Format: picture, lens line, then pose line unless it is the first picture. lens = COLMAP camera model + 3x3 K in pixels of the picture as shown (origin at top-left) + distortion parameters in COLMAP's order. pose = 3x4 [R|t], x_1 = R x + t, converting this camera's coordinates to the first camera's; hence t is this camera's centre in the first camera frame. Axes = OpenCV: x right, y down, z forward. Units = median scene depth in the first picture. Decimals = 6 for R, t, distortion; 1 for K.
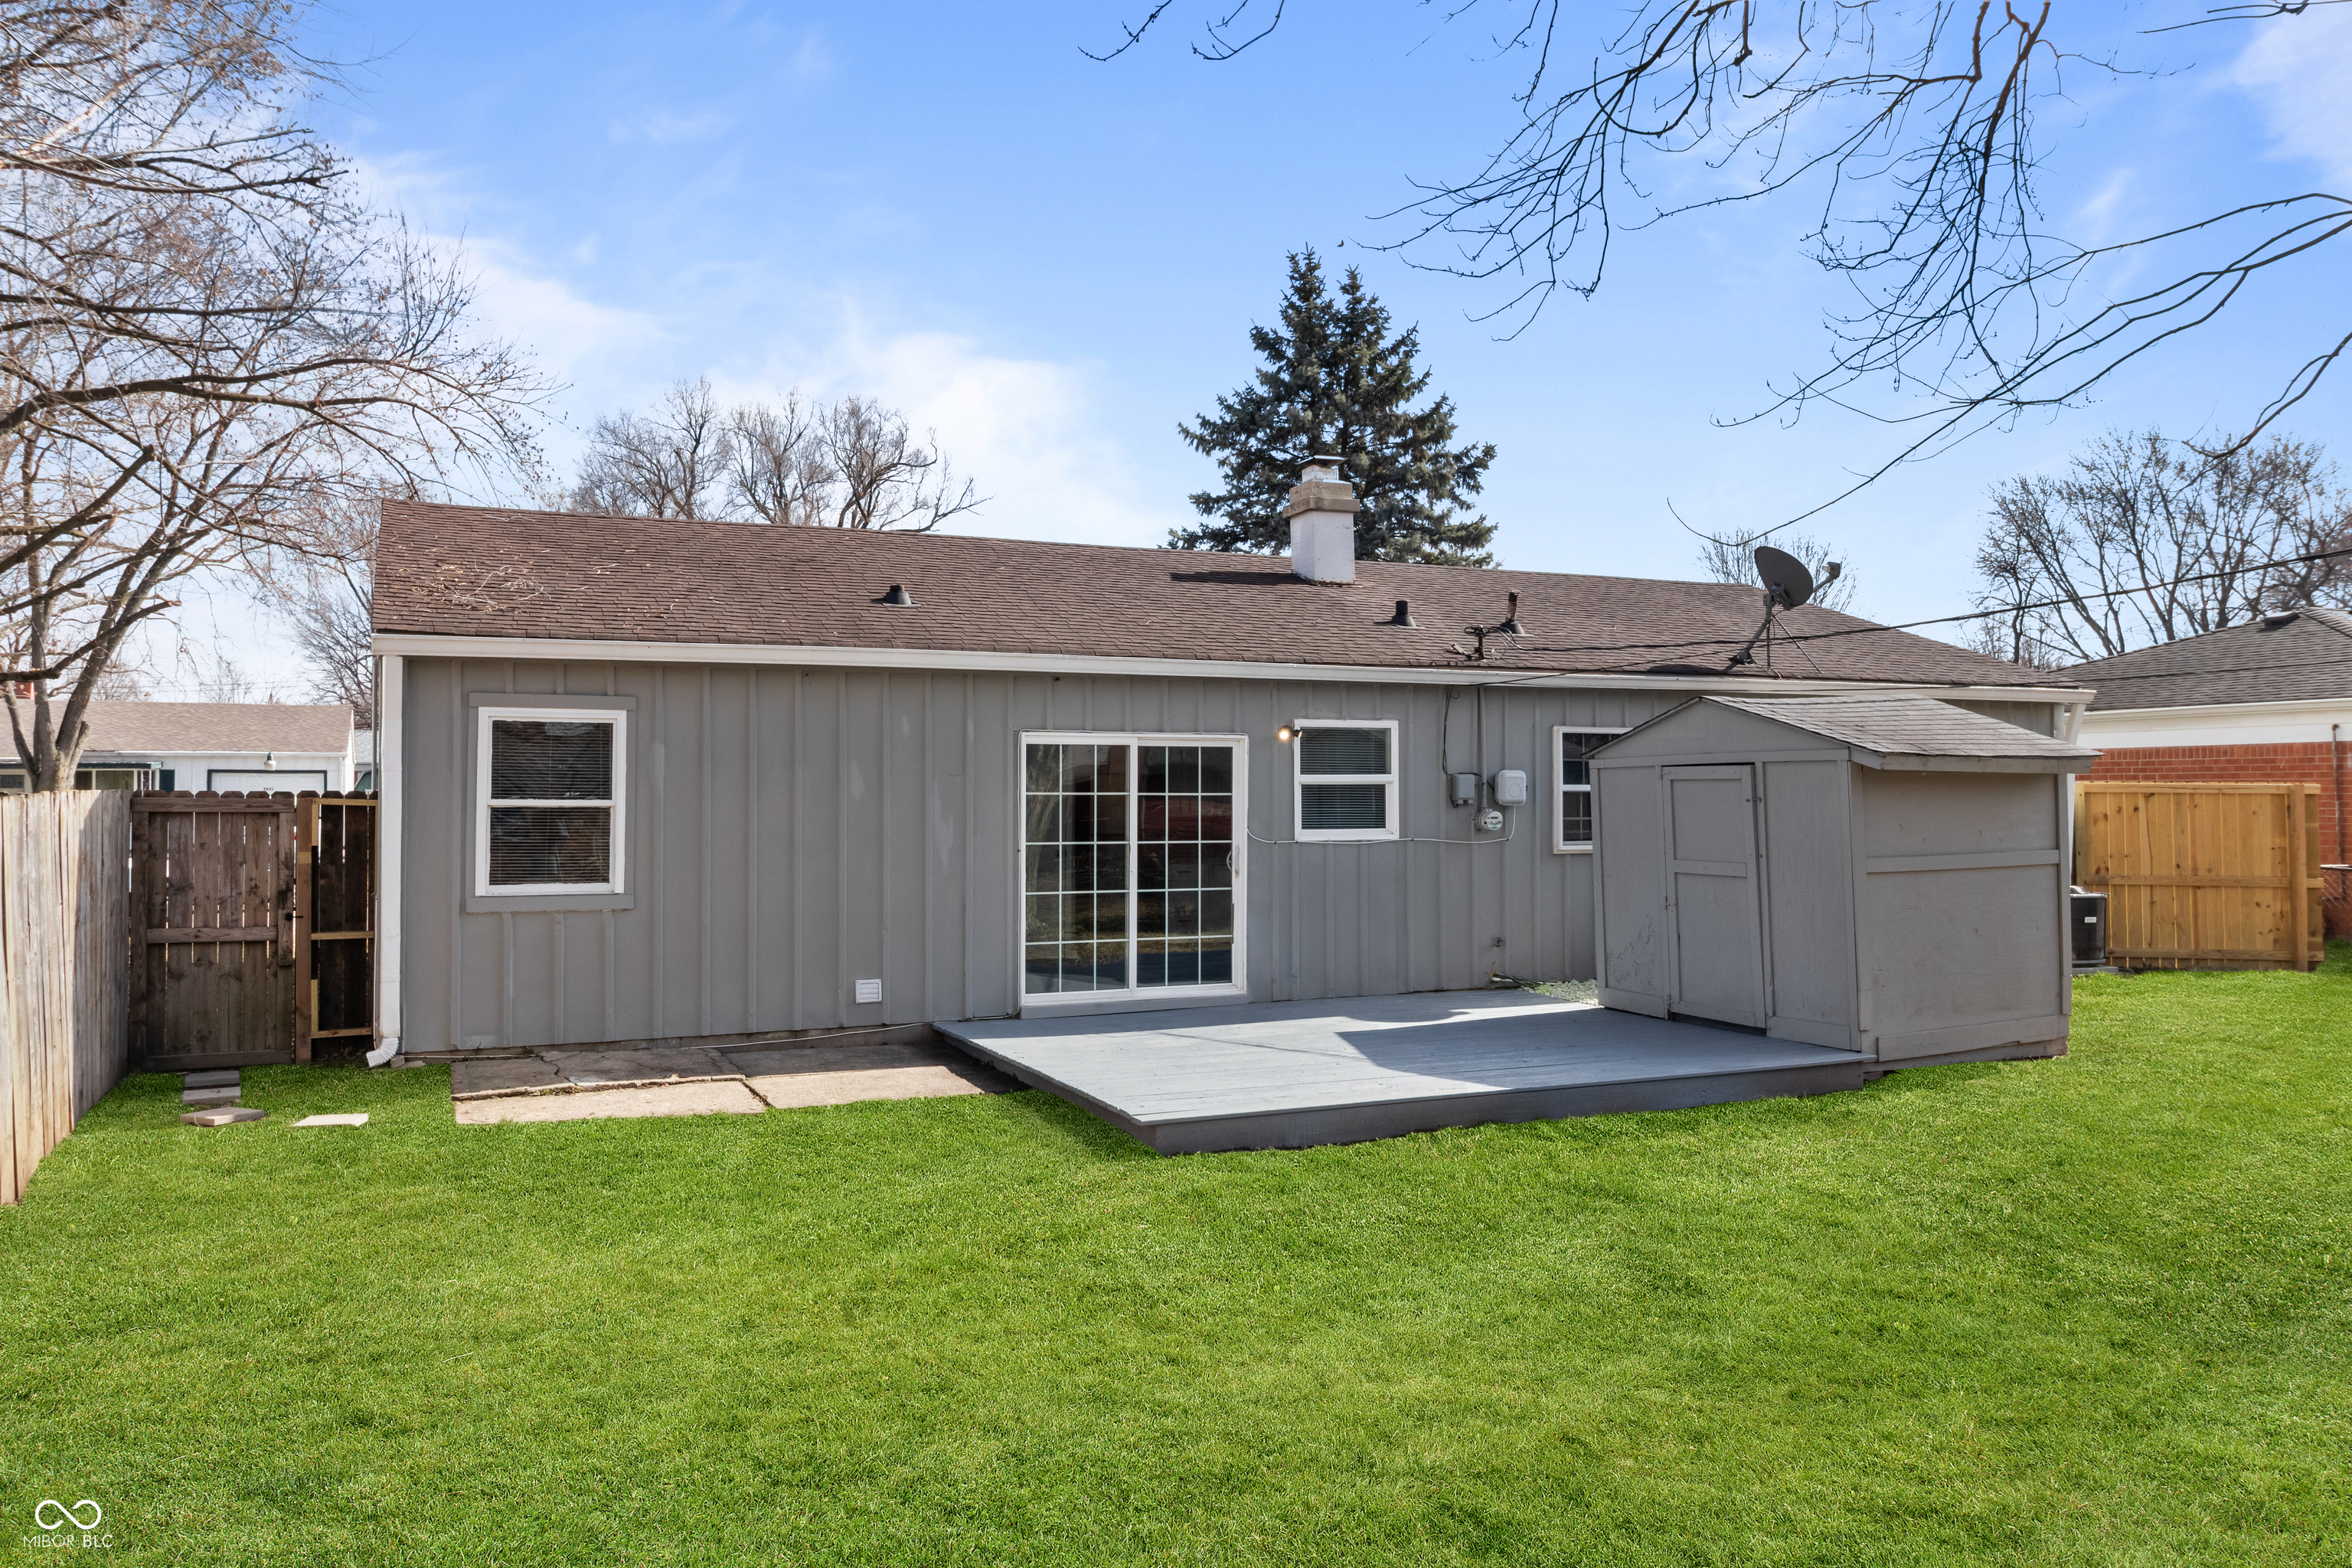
lens RADIAL K [[1673.3, 0, 1162.8], [0, 1673.3, 773.1], [0, 0, 1]] dist [-0.003679, -0.003510]
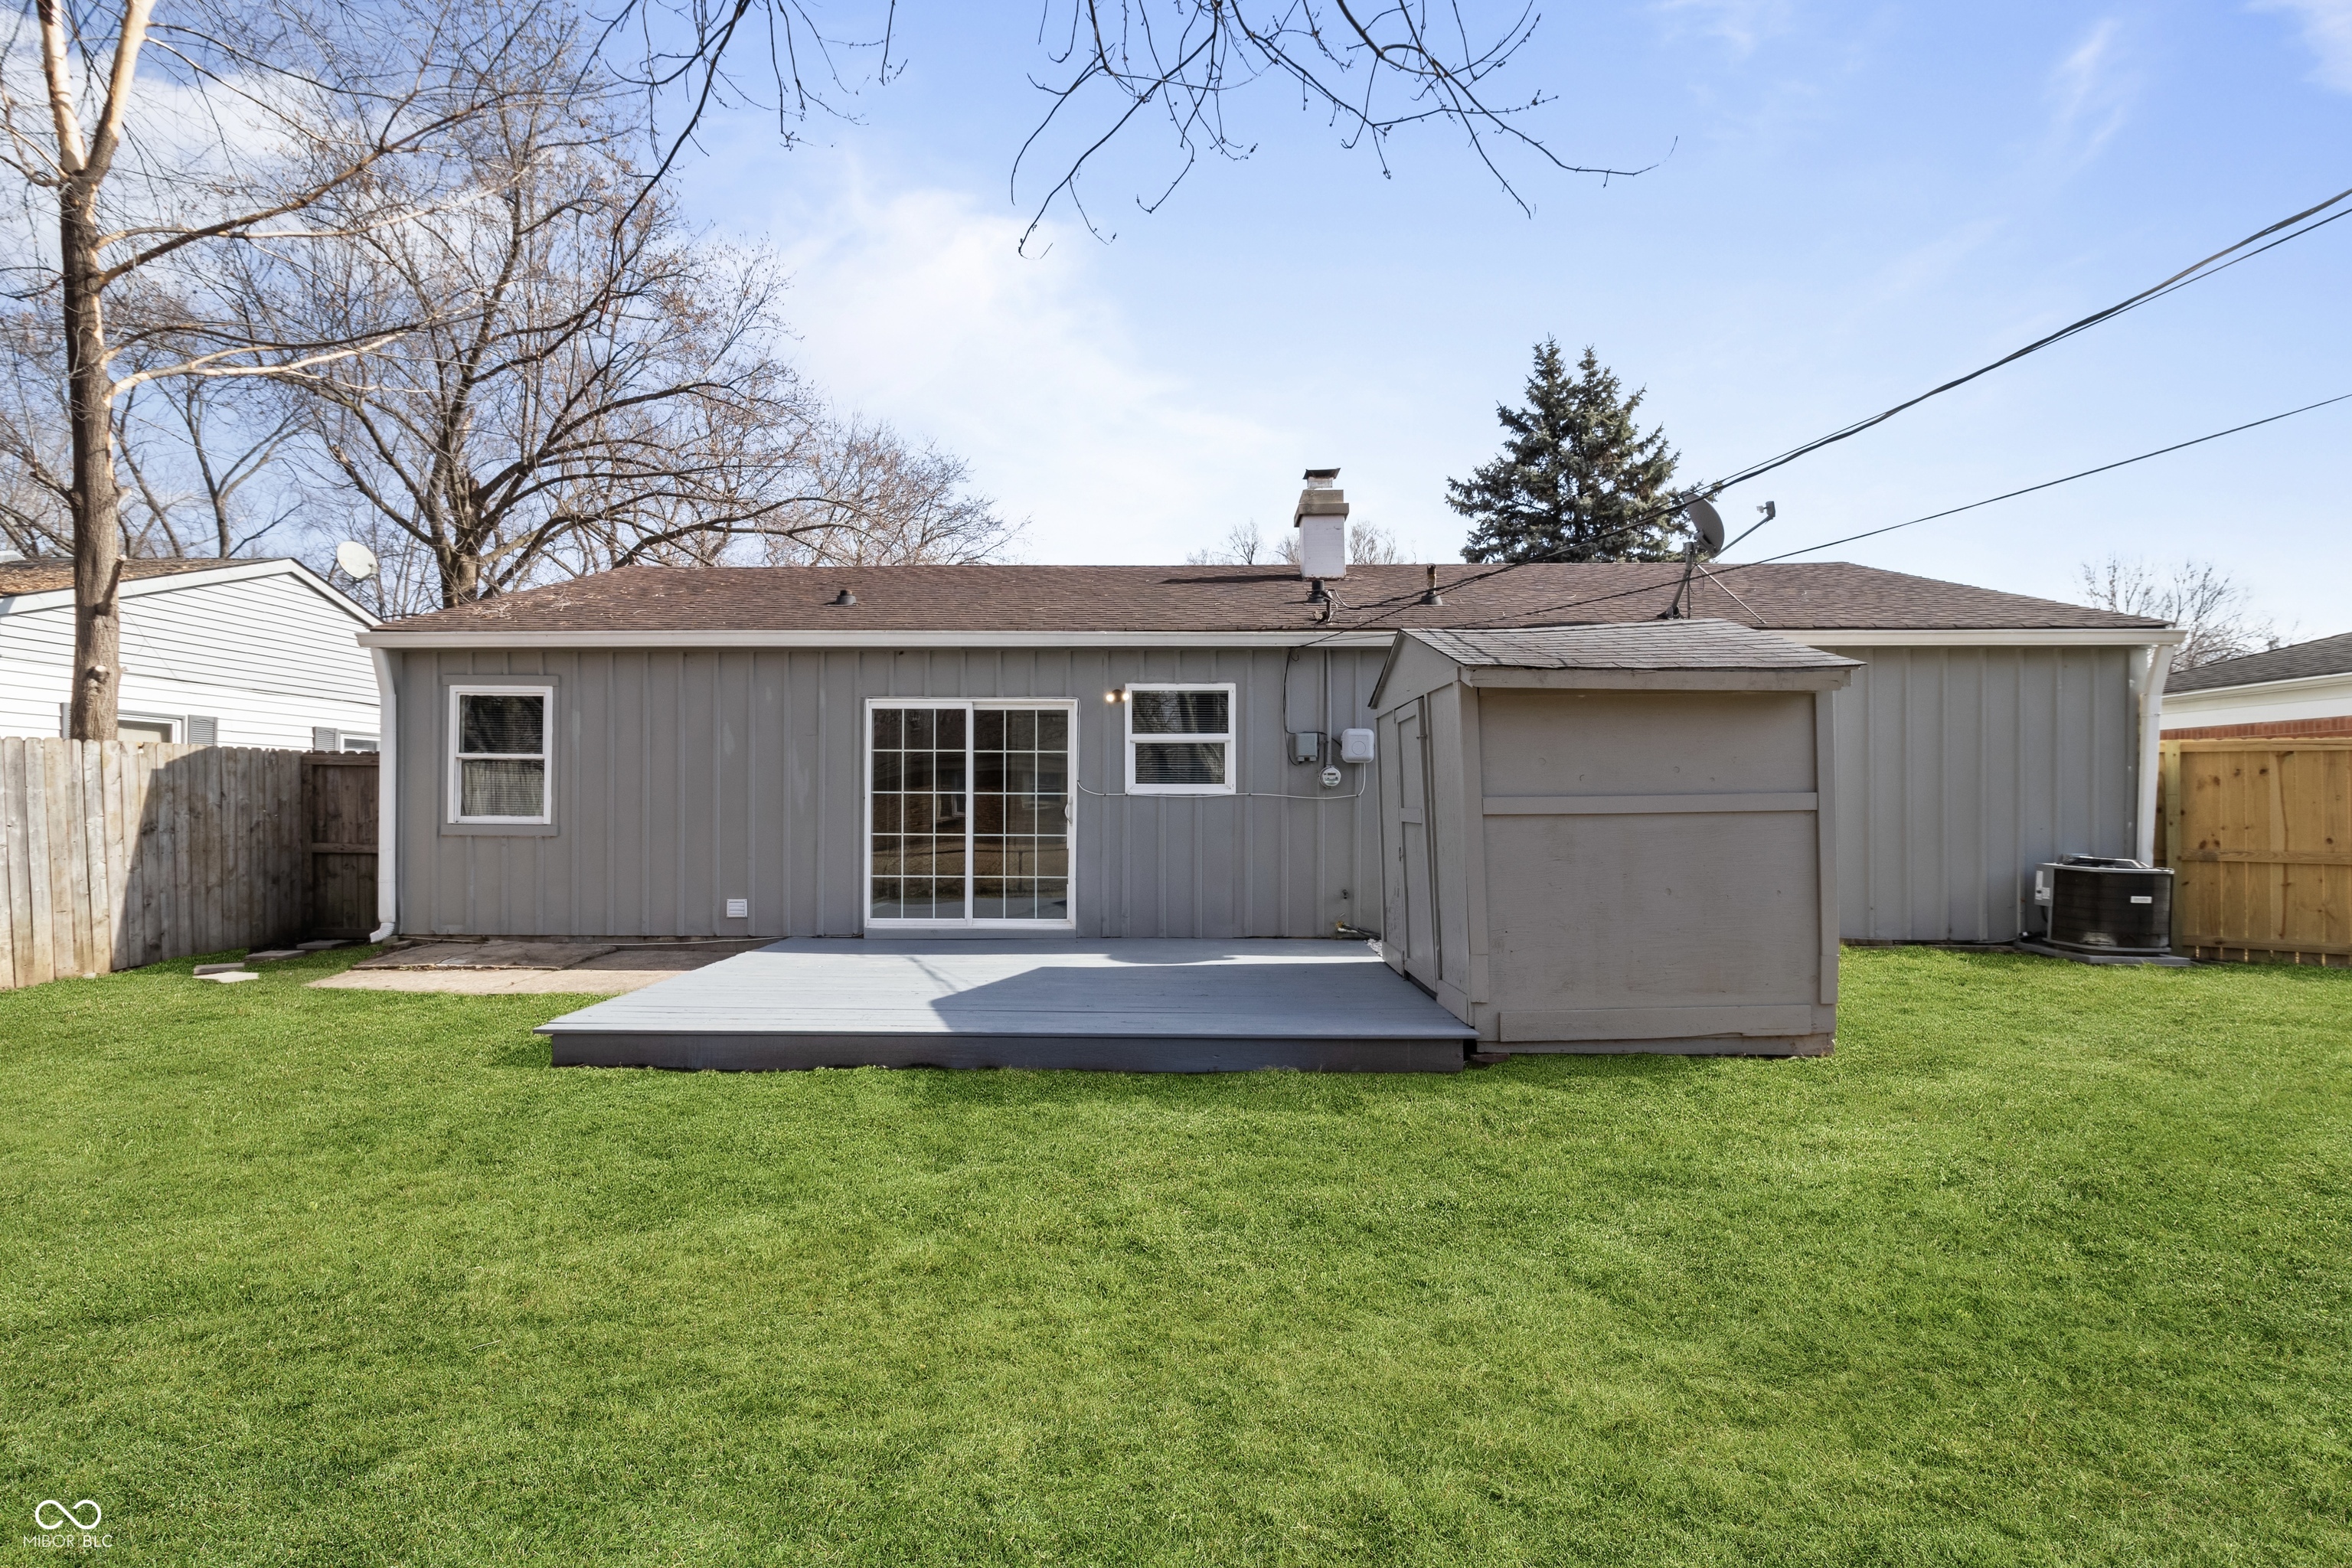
lens RADIAL K [[1089.8, 0, 1166.7], [0, 1089.8, 825.7], [0, 0, 1]] dist [0.002956, 0.000269]
pose [[0.905564, 0.011819, -0.424046, 0.397906], [0.001448, 0.999520, 0.030951, 0.038209], [0.424208, -0.028642, 0.905112, 0.348357]]
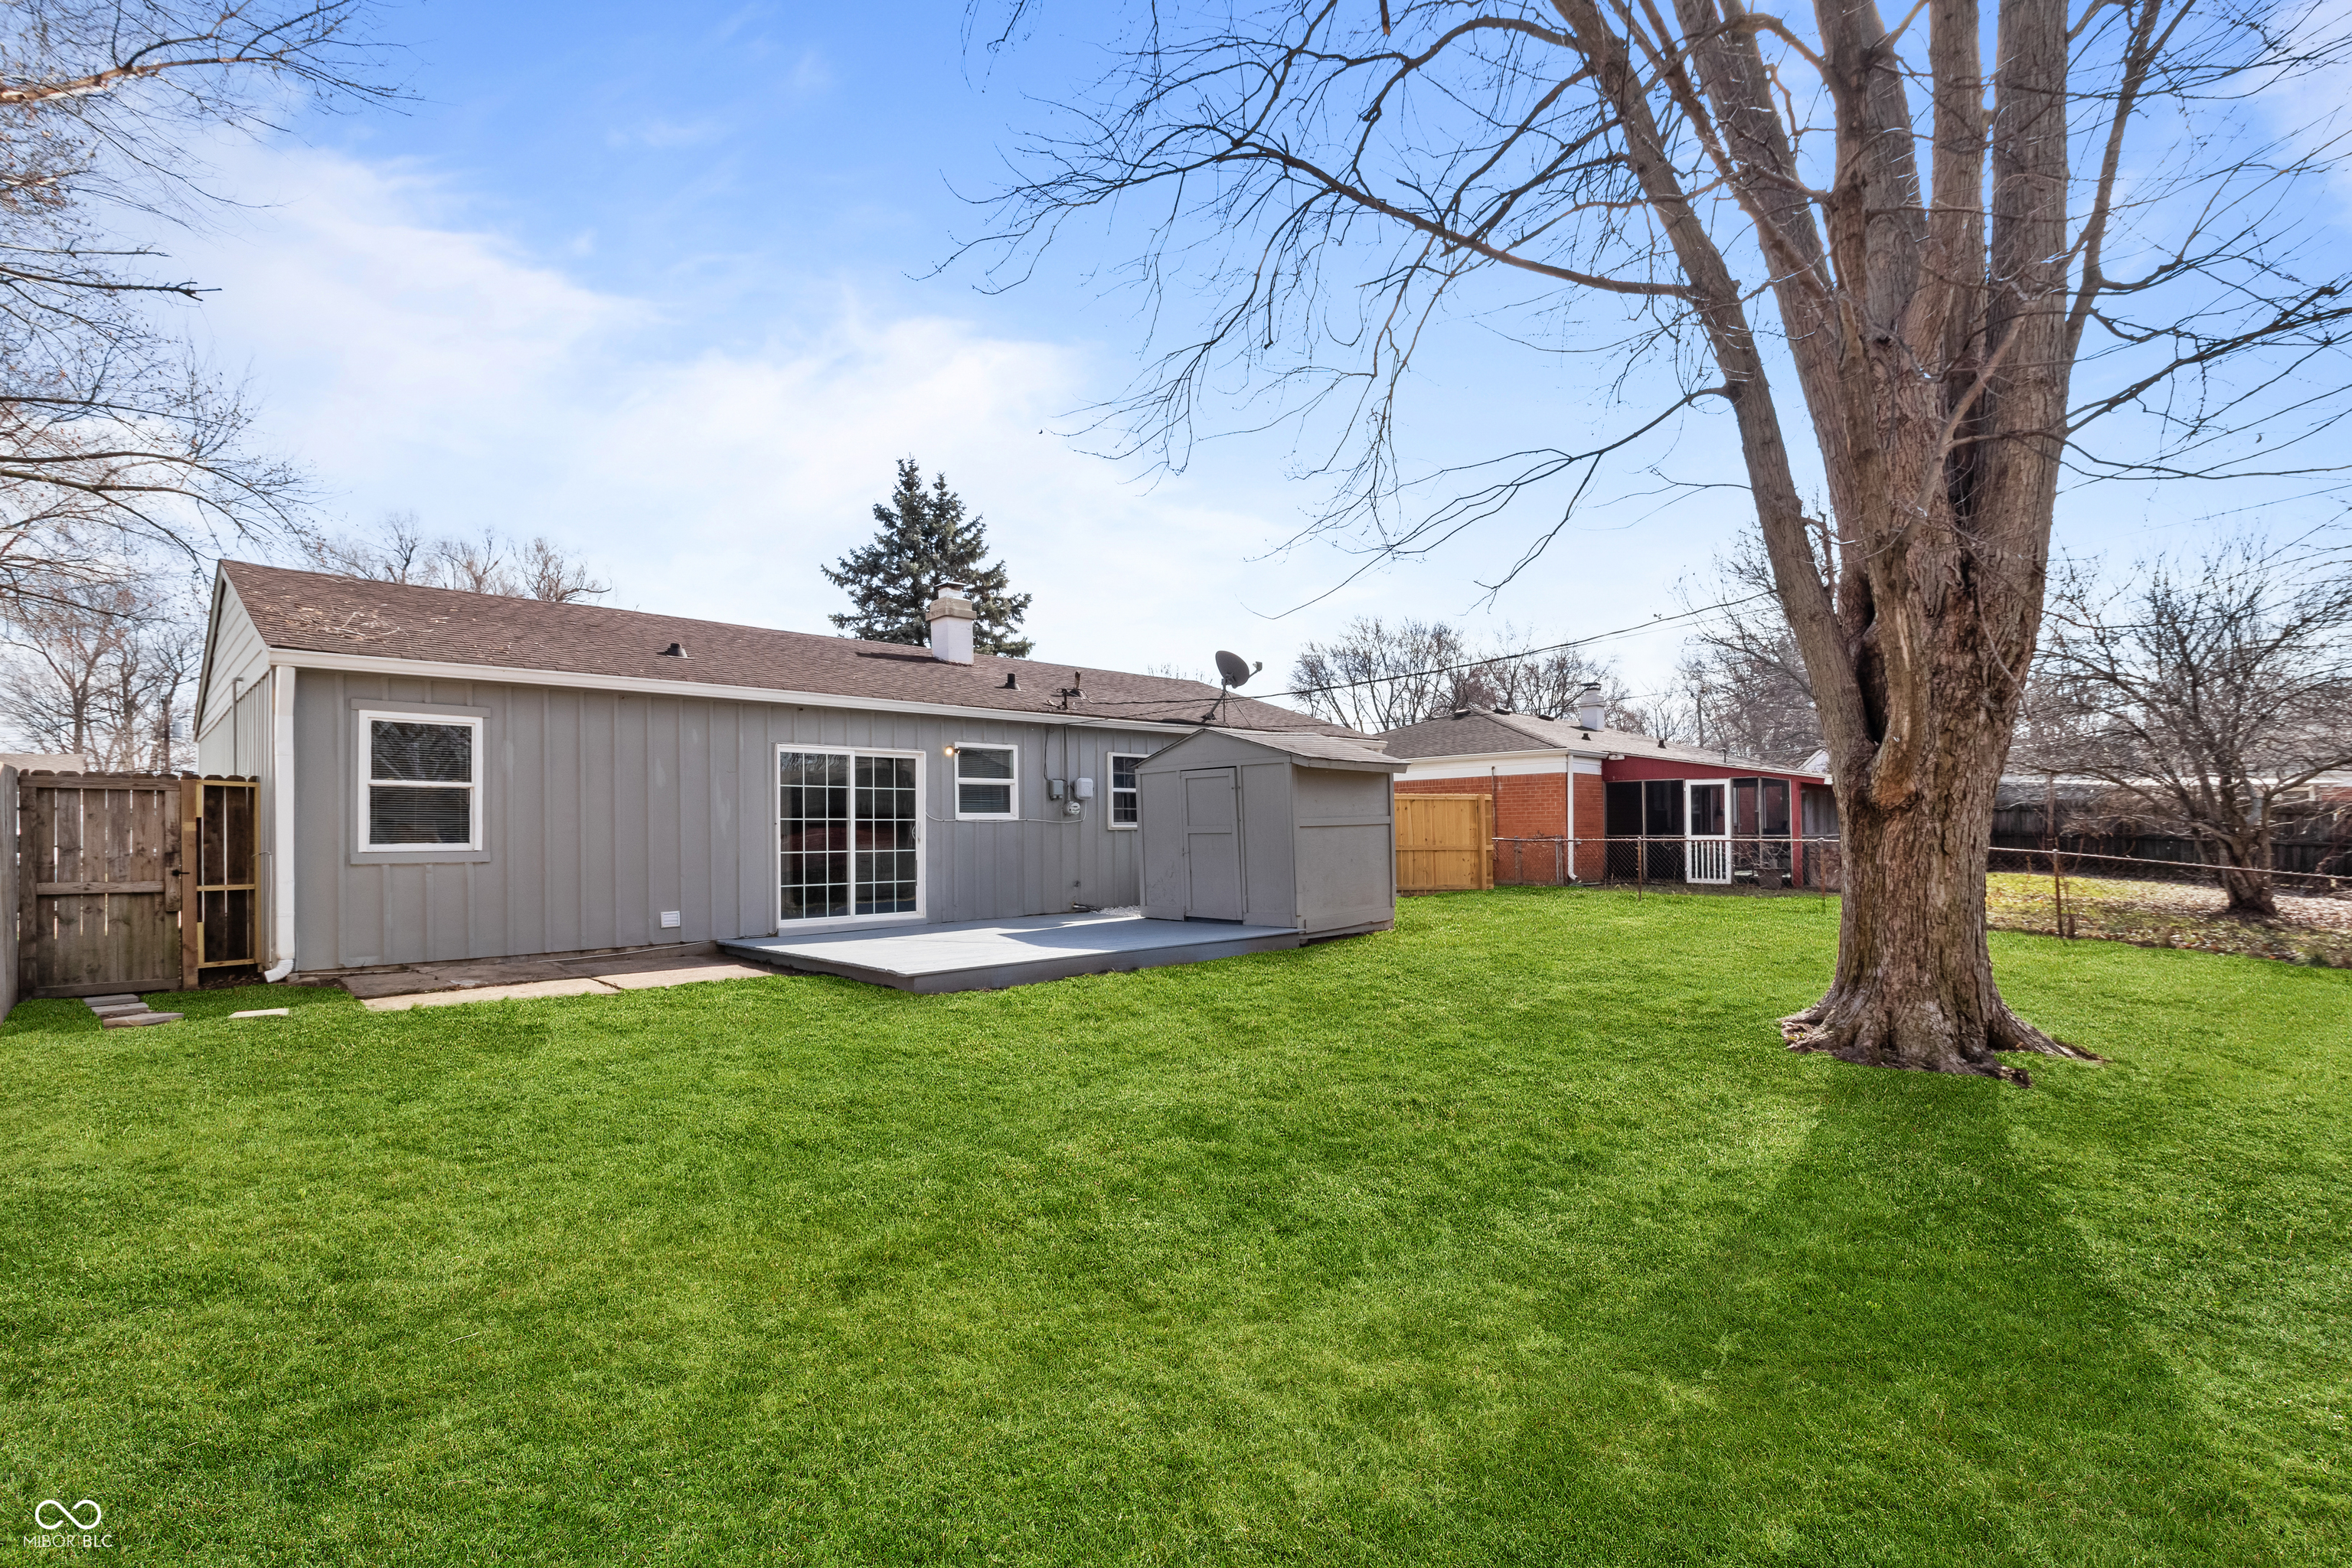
lens RADIAL K [[1089.8, 0, 1166.7], [0, 1089.8, 825.7], [0, 0, 1]] dist [0.002956, 0.000269]
pose [[0.939392, -0.006949, 0.342774, -0.082970], [0.005422, 0.999971, 0.005410, 0.040620], [-0.342802, -0.003224, 0.939402, -0.026780]]
